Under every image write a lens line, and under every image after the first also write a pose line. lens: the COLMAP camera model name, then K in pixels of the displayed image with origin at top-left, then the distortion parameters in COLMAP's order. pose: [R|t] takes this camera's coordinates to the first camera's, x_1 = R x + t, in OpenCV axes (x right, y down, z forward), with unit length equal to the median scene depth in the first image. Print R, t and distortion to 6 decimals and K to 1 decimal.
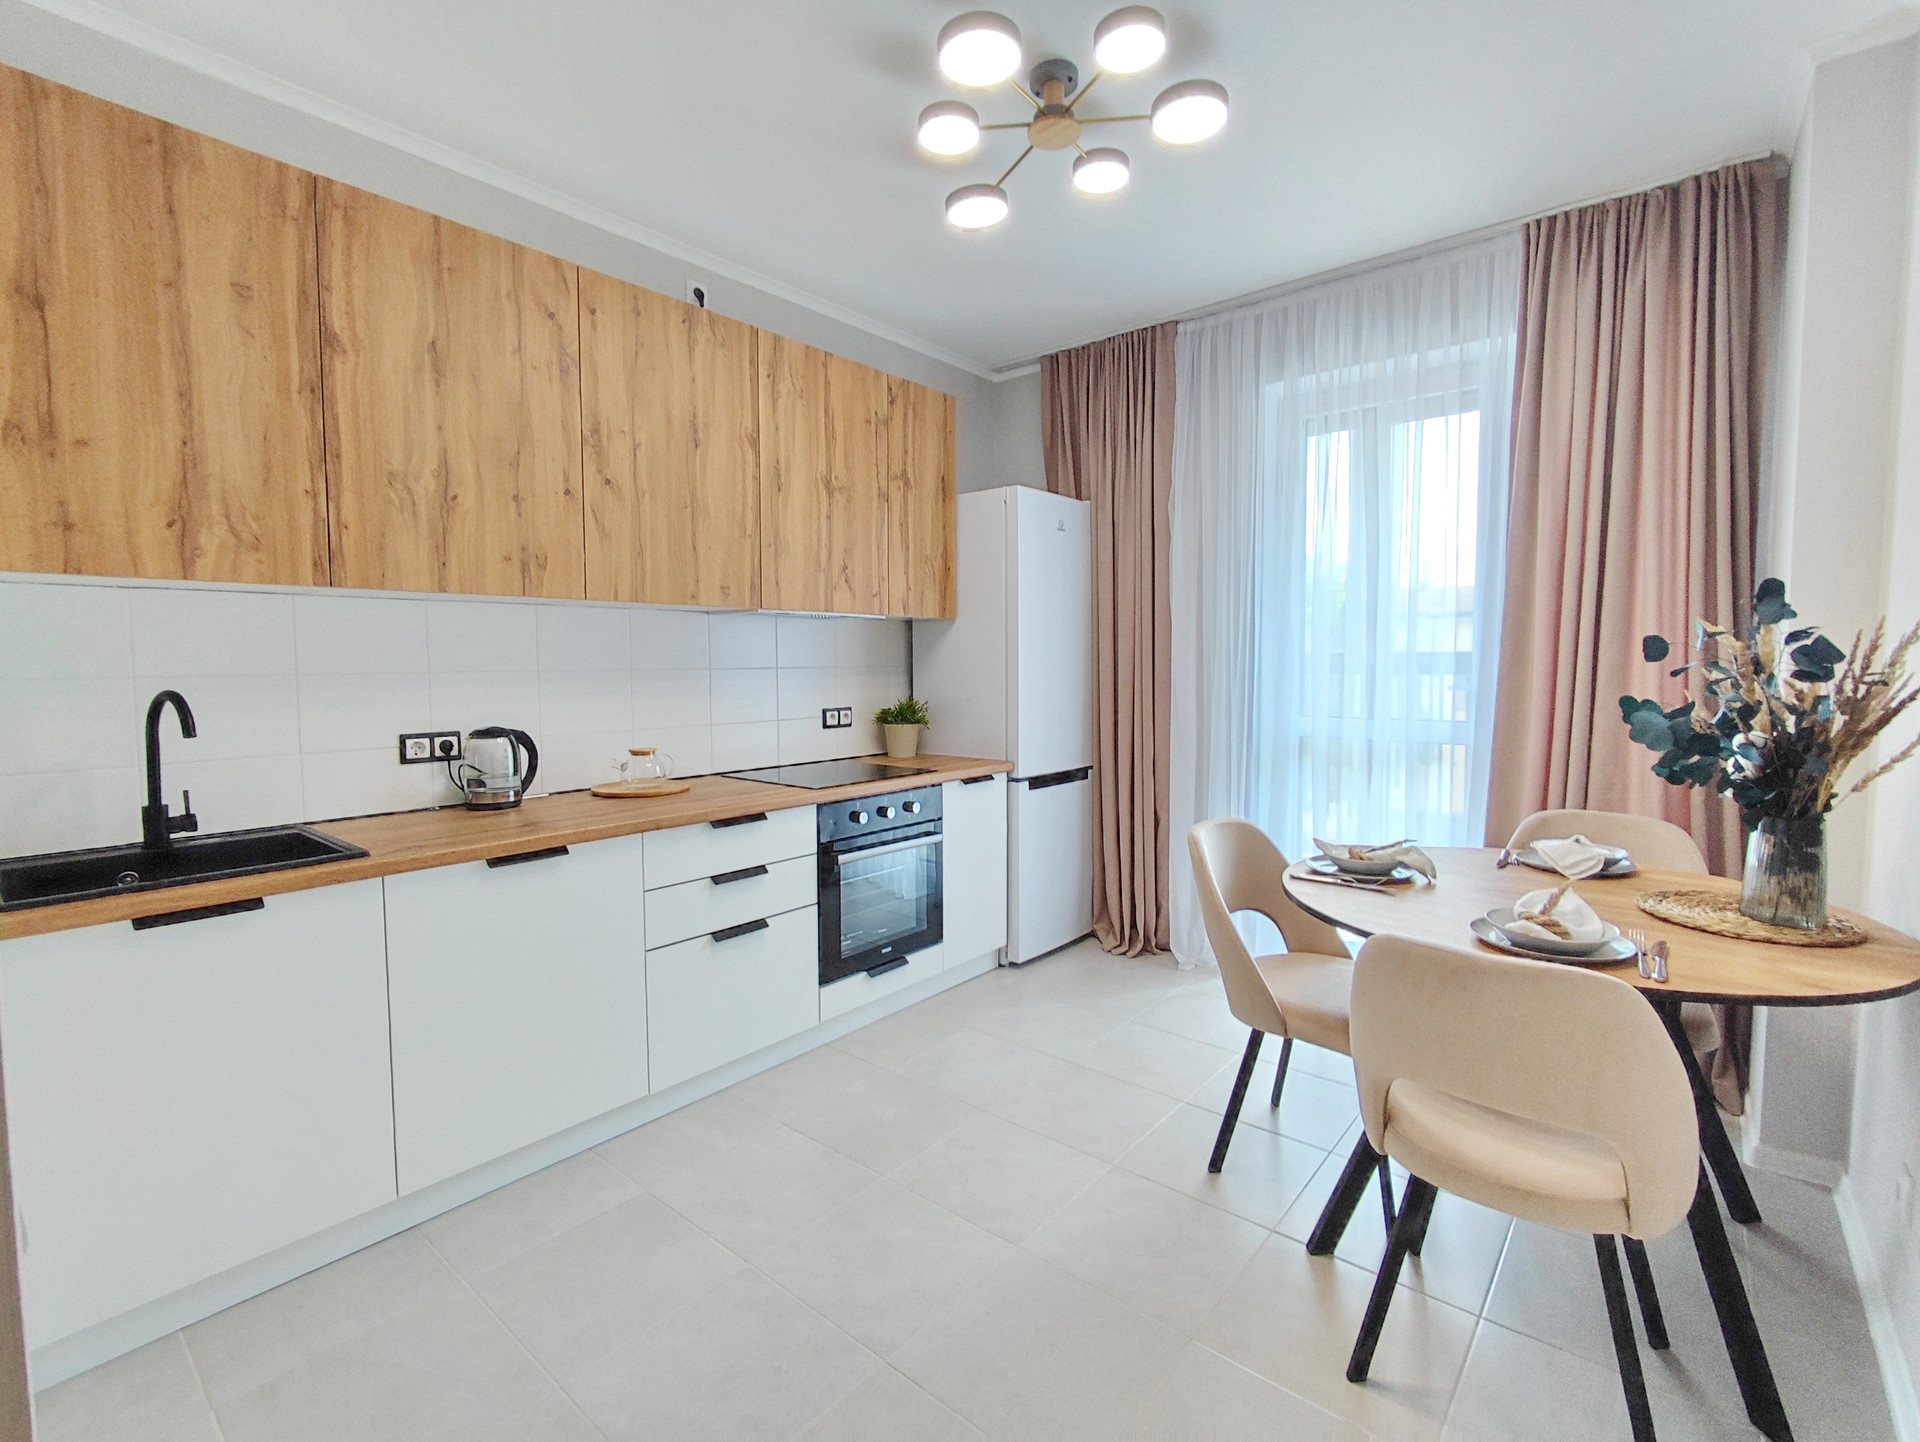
lens RADIAL K [[883.5, 0, 1003.8], [0, 883.5, 652.4], [0, 0, 1]] dist [-0.009590, -0.000869]
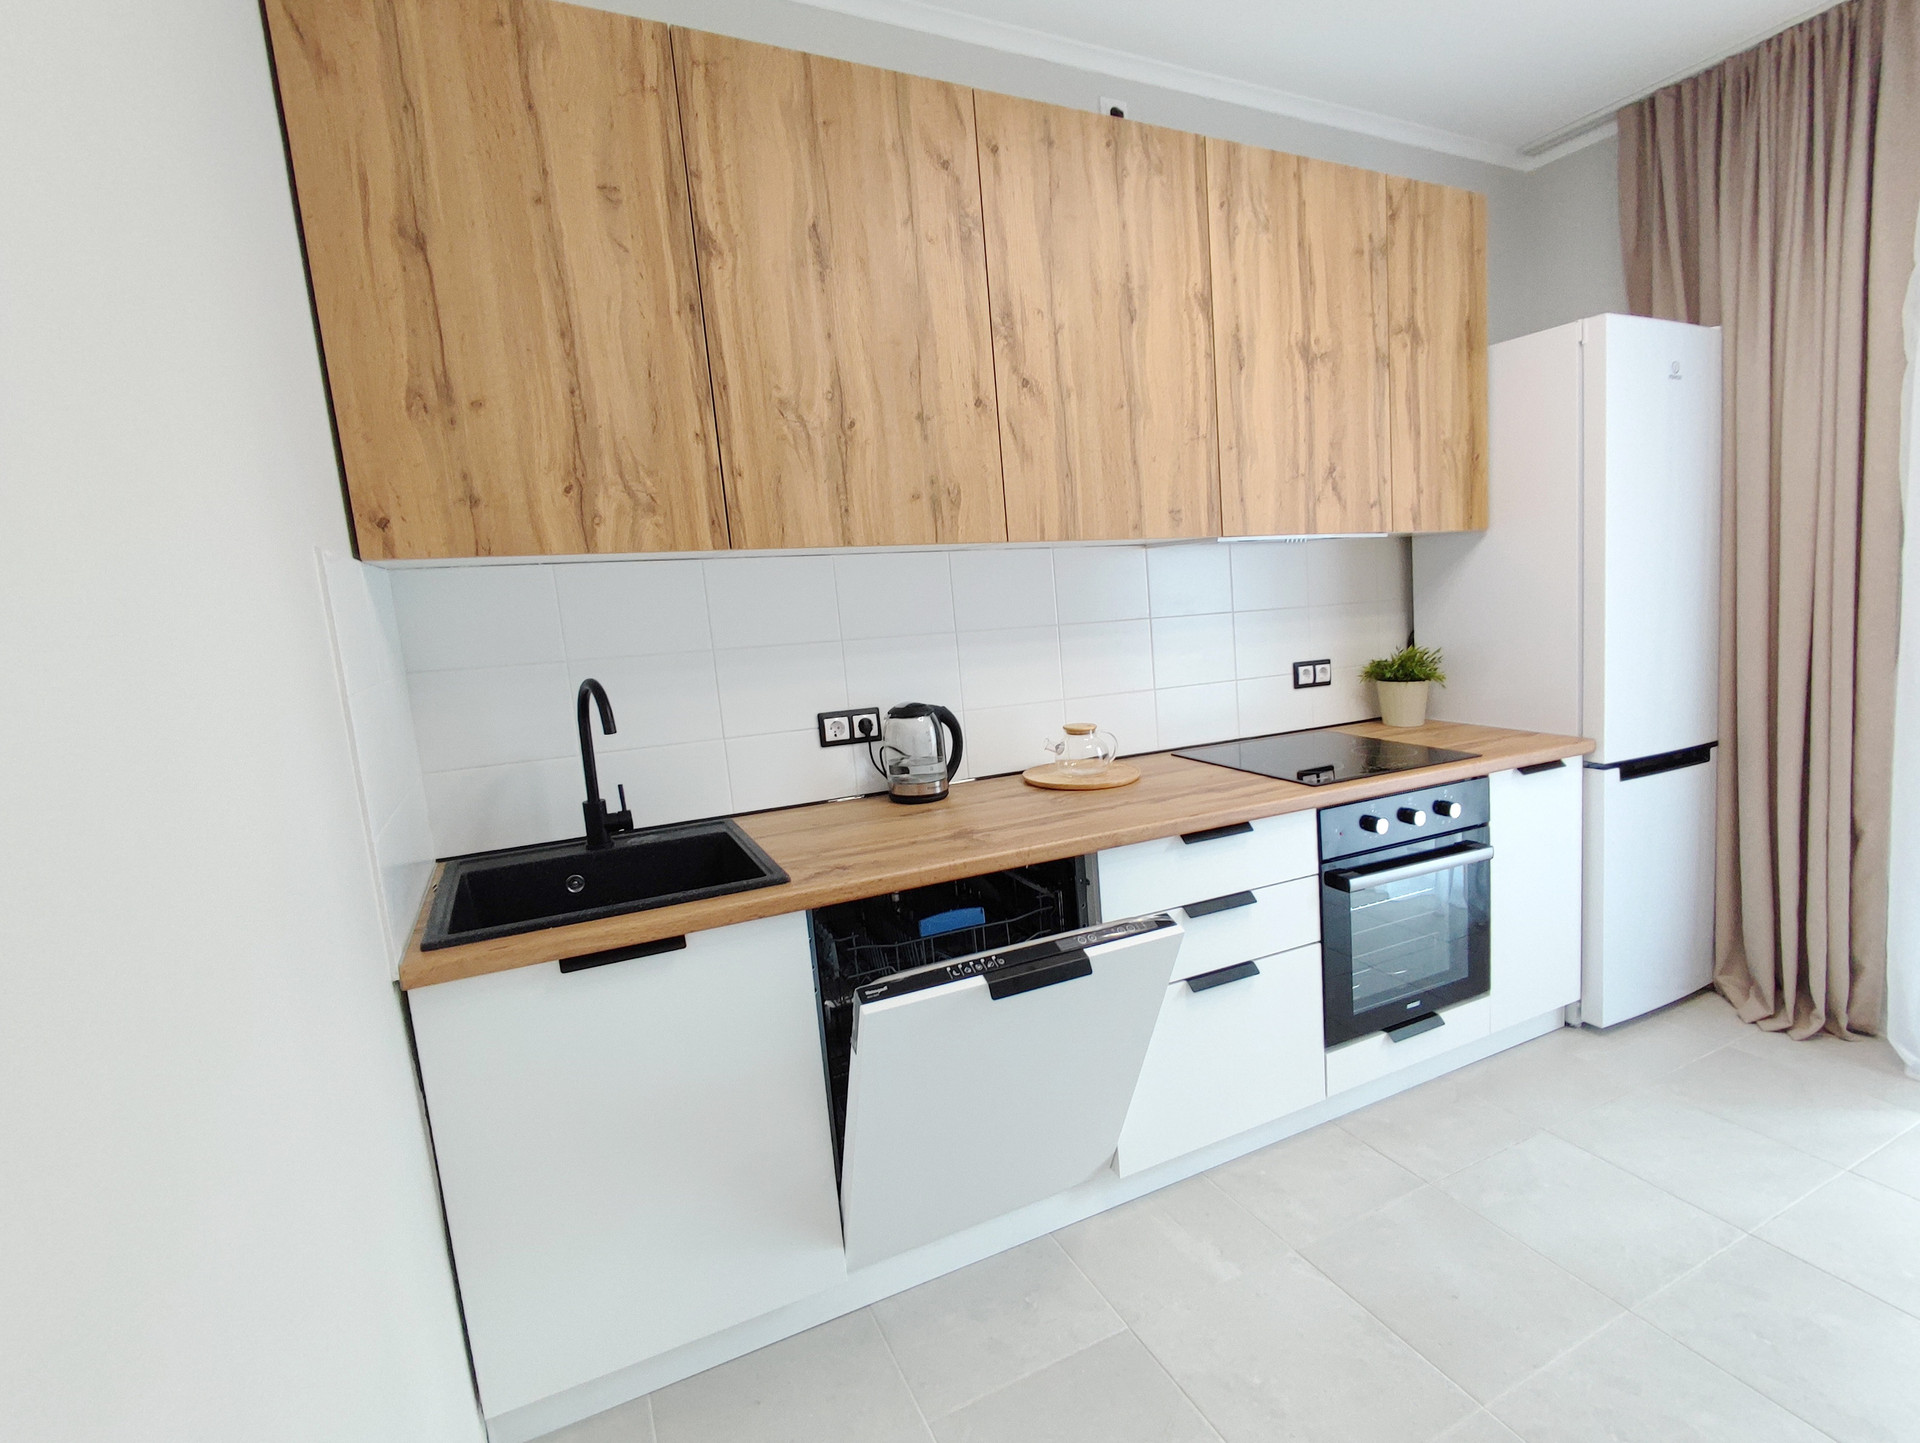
lens RADIAL K [[883.5, 0, 1003.8], [0, 883.5, 652.9], [0, 0, 1]] dist [-0.009590, -0.000869]
pose [[0.916388, -0.015304, -0.399998, -0.165260], [0.054529, 0.994727, 0.086866, -0.029701], [0.396560, -0.101414, 0.912390, 0.276247]]
